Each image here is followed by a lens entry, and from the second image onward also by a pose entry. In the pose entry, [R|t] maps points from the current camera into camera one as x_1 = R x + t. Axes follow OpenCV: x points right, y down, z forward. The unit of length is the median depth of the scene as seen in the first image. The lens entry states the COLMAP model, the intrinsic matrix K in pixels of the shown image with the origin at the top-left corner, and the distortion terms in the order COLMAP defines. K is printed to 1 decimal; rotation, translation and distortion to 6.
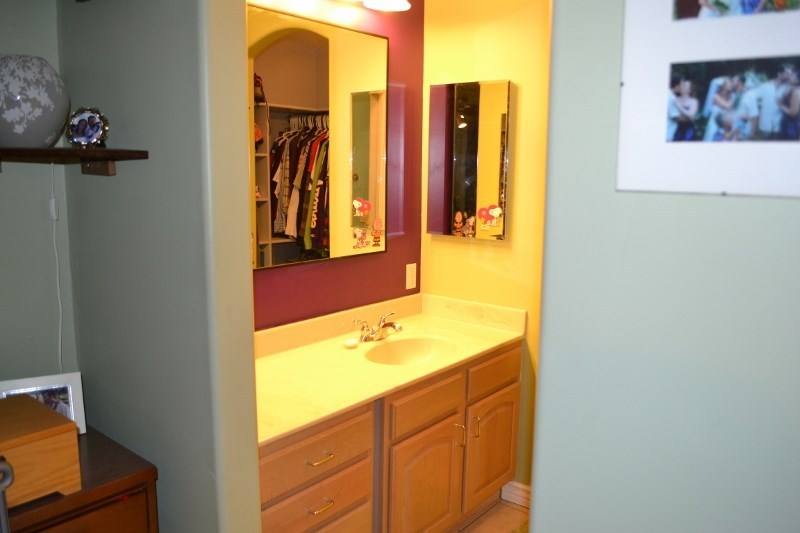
lens RADIAL K [[634.9, 0, 398.3], [0, 634.9, 266.4], [0, 0, 1]] dist [-0.028426, -0.033504]
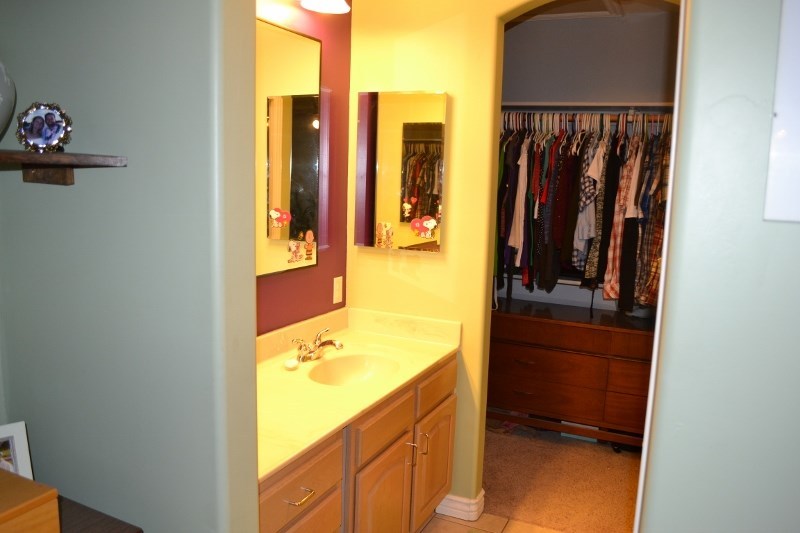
lens RADIAL K [[634.9, 0, 398.7], [0, 634.9, 266.8], [0, 0, 1]] dist [-0.028426, -0.033504]
pose [[0.971345, -0.012474, 0.237346, -0.135225], [0.014187, 0.999884, -0.005508, -0.014712], [-0.237250, 0.008717, 0.971410, 0.052597]]
